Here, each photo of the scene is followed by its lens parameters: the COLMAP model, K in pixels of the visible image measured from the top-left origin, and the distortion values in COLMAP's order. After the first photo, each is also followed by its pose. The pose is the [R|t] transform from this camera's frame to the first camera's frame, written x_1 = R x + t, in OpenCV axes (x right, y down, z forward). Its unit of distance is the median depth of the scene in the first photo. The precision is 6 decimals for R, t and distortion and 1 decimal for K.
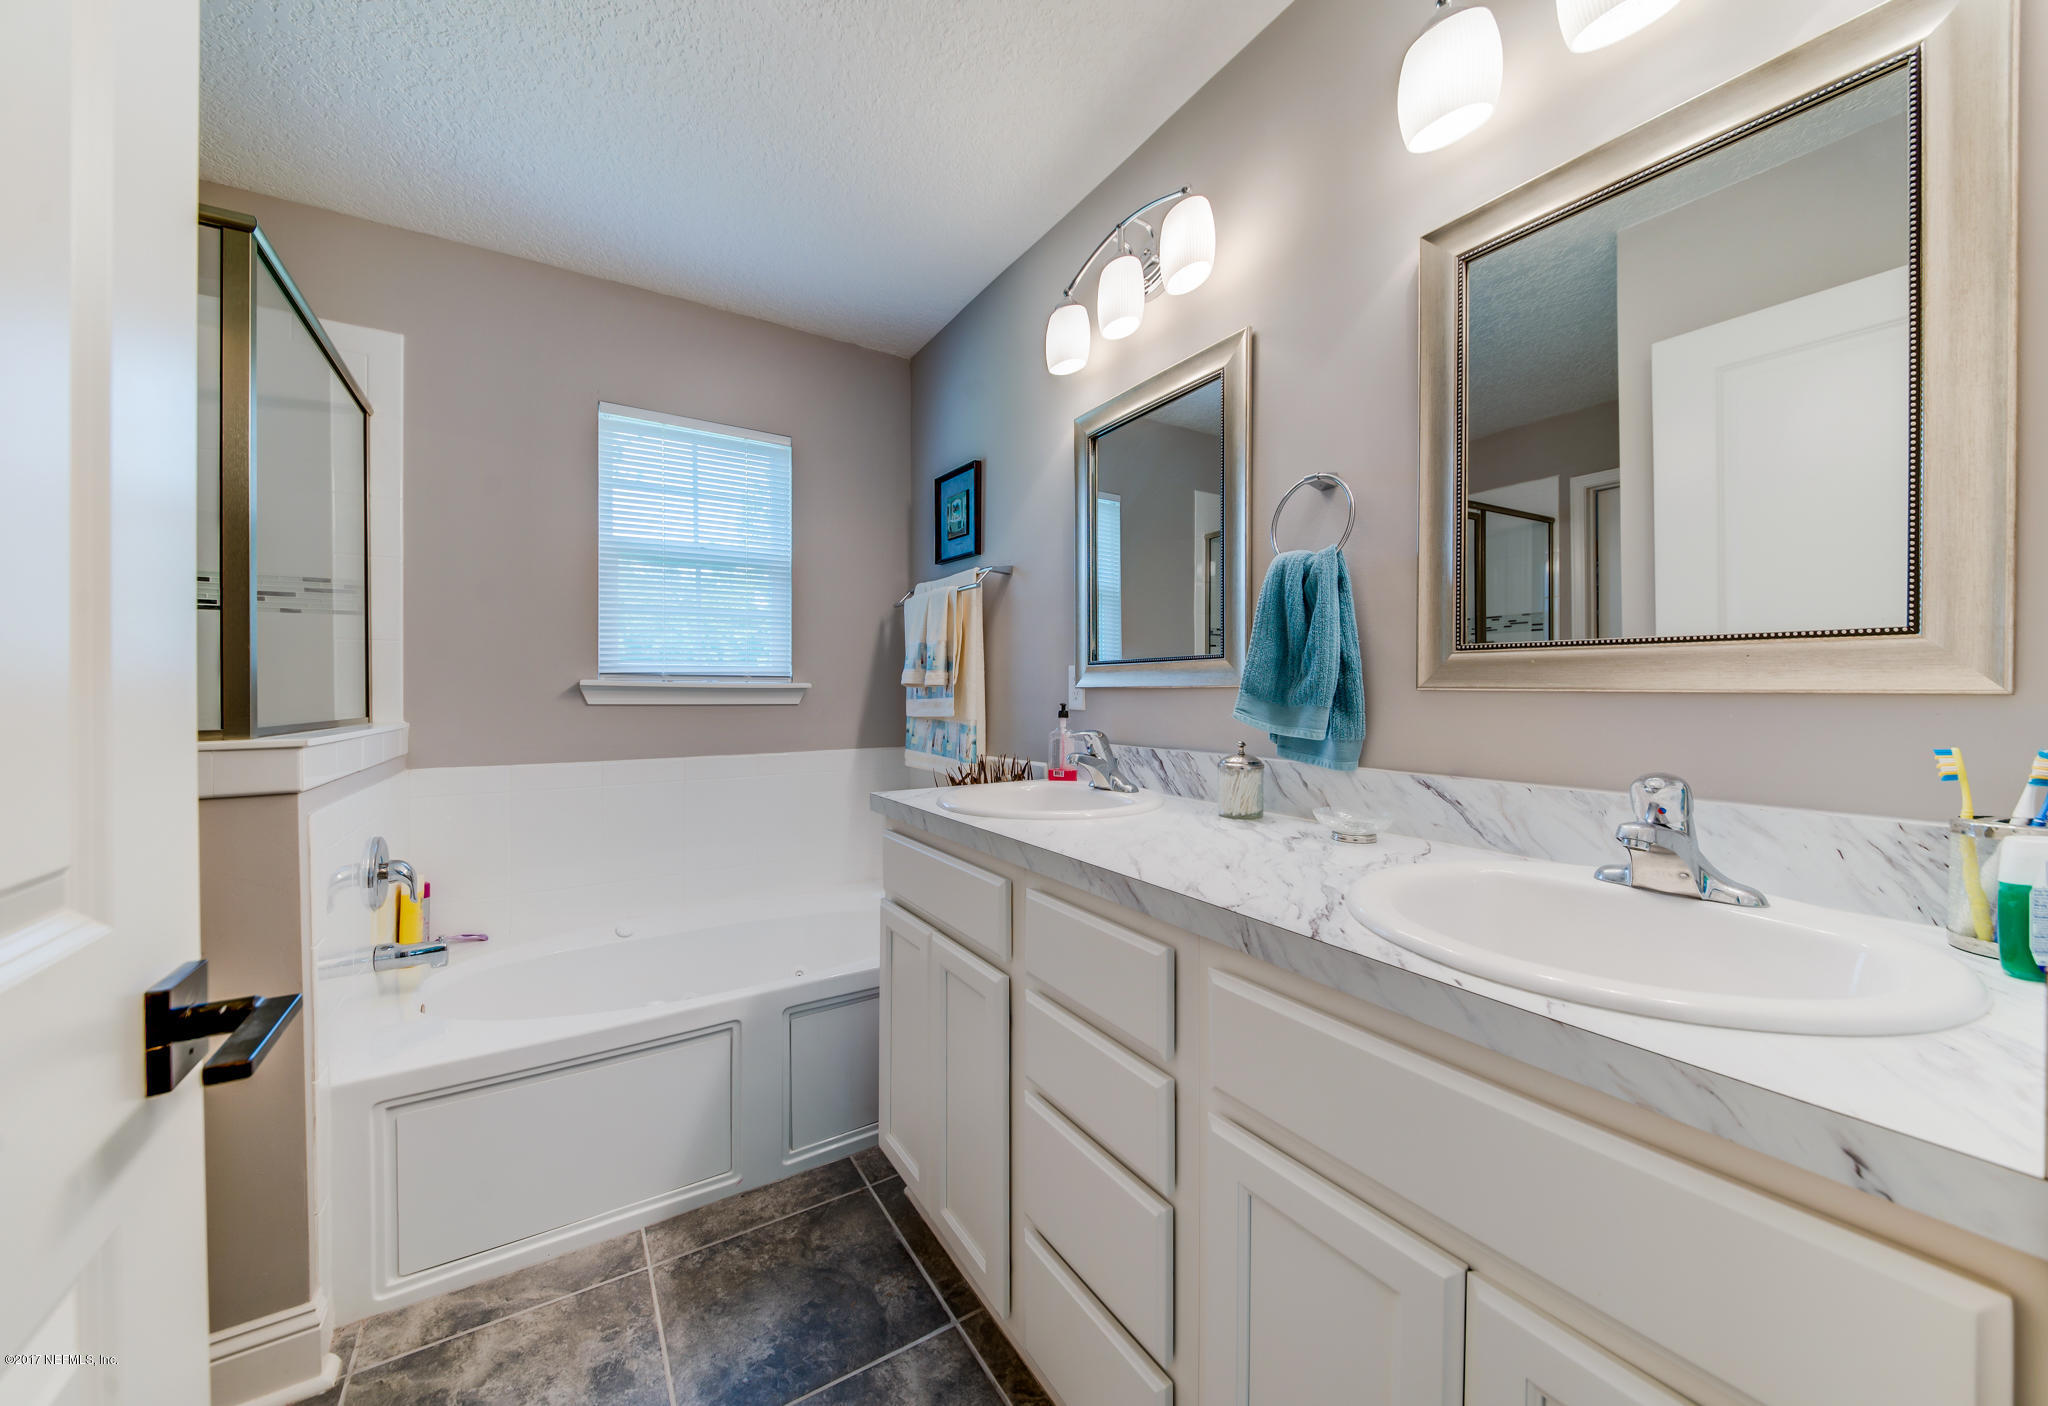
lens RADIAL K [[745.6, 0, 1033.7], [0, 745.6, 693.0], [0, 0, 1]] dist [0.001309, 0.000078]
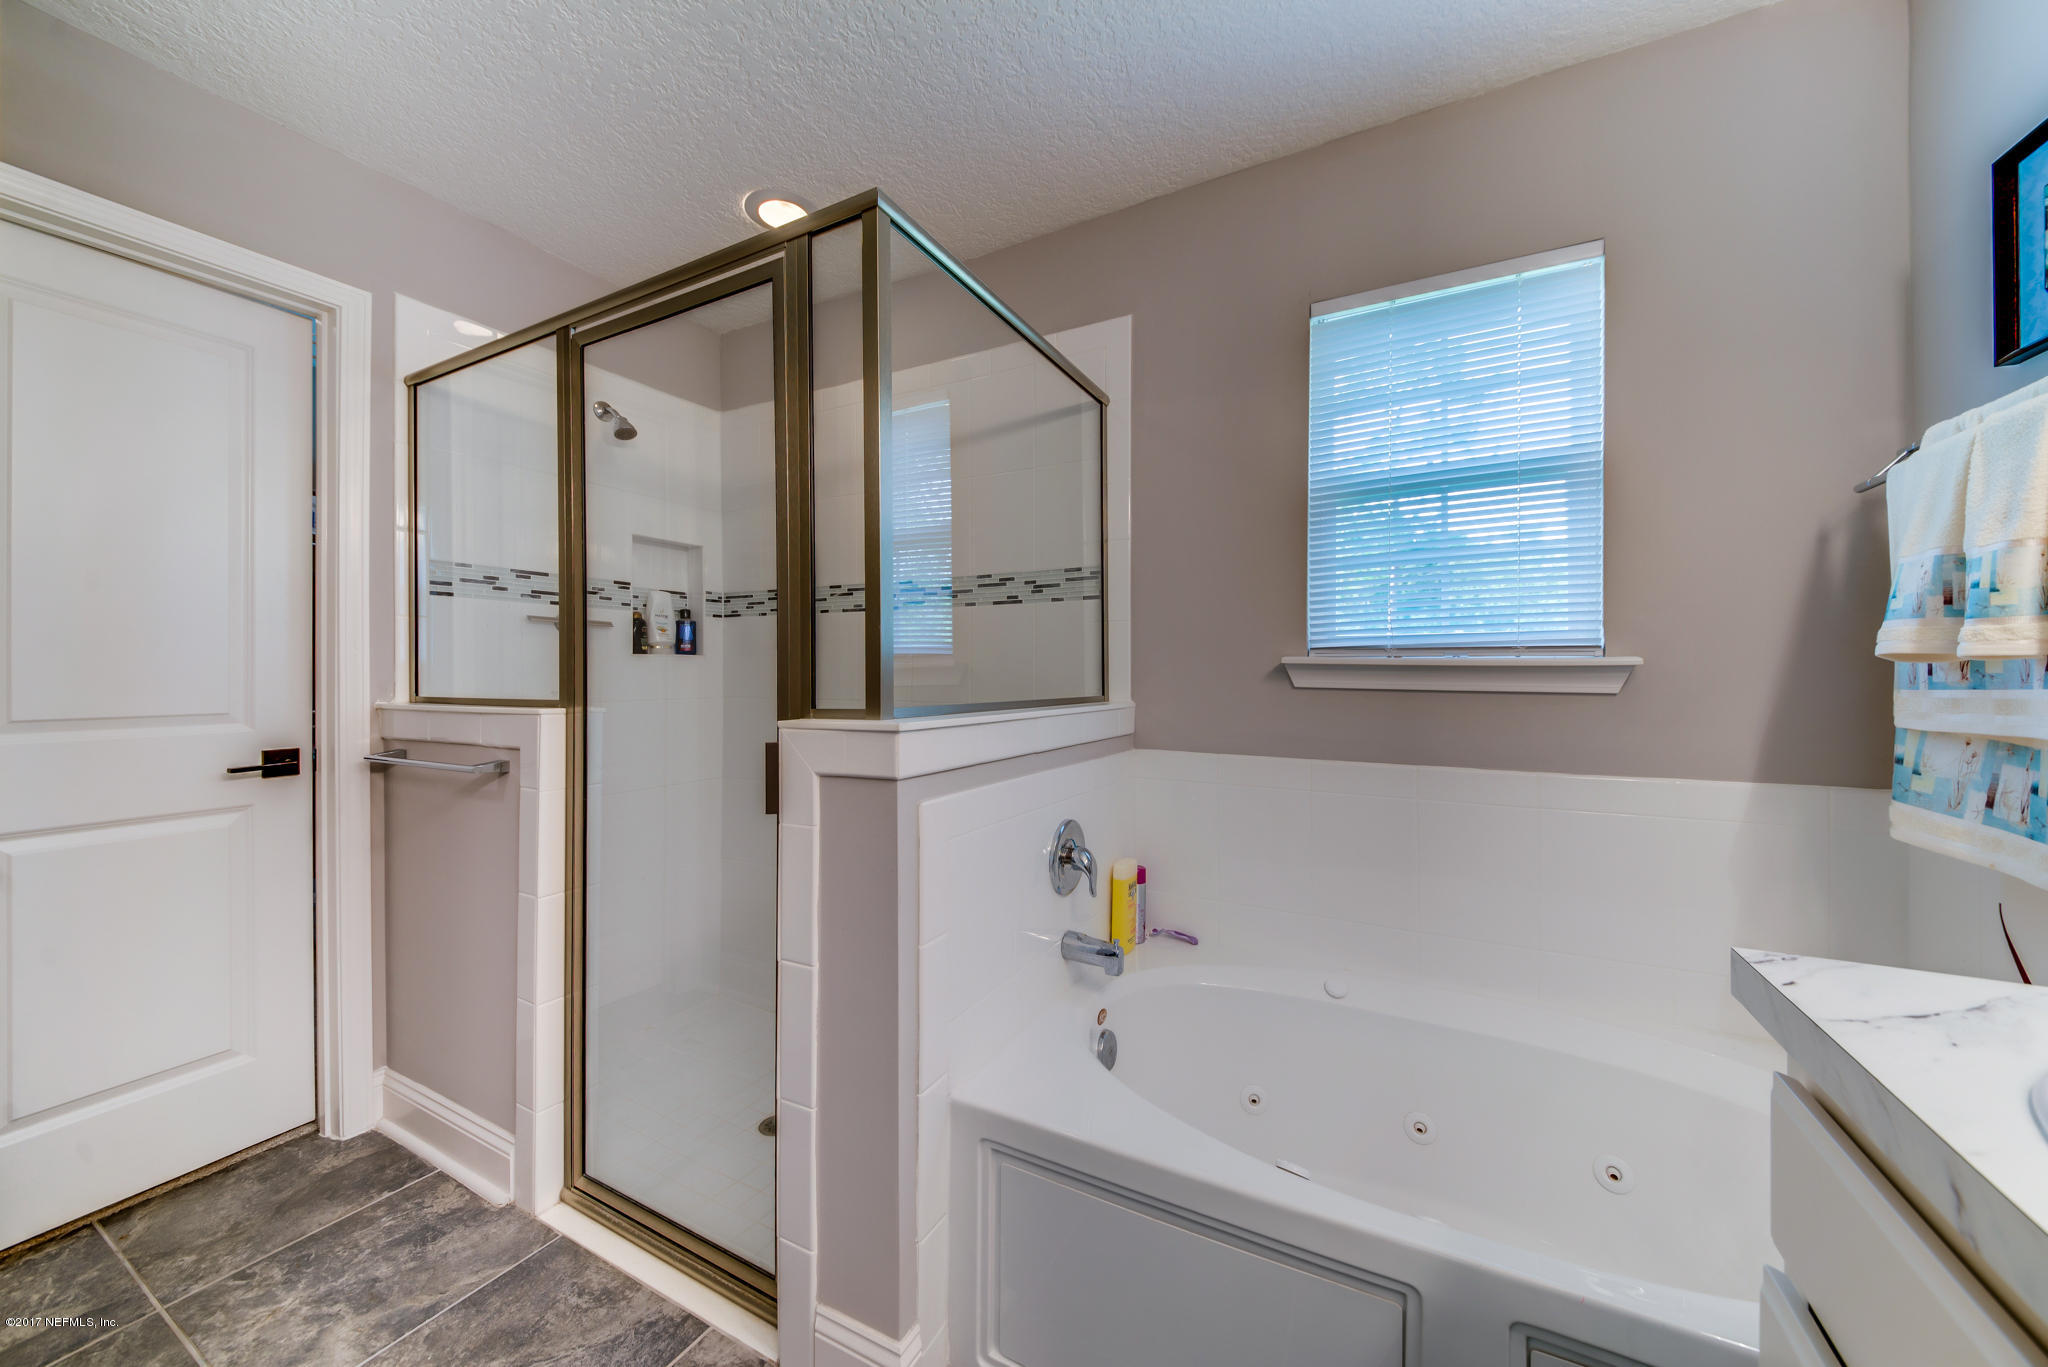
lens RADIAL K [[737.0, 0, 1032.7], [0, 737.0, 669.0], [0, 0, 1]] dist [-0.001054, -0.001811]
pose [[0.502586, -0.003240, -0.864521, -0.052780], [-0.001946, 0.999986, -0.004879, -0.000672], [0.864525, 0.004134, 0.502573, 0.350459]]
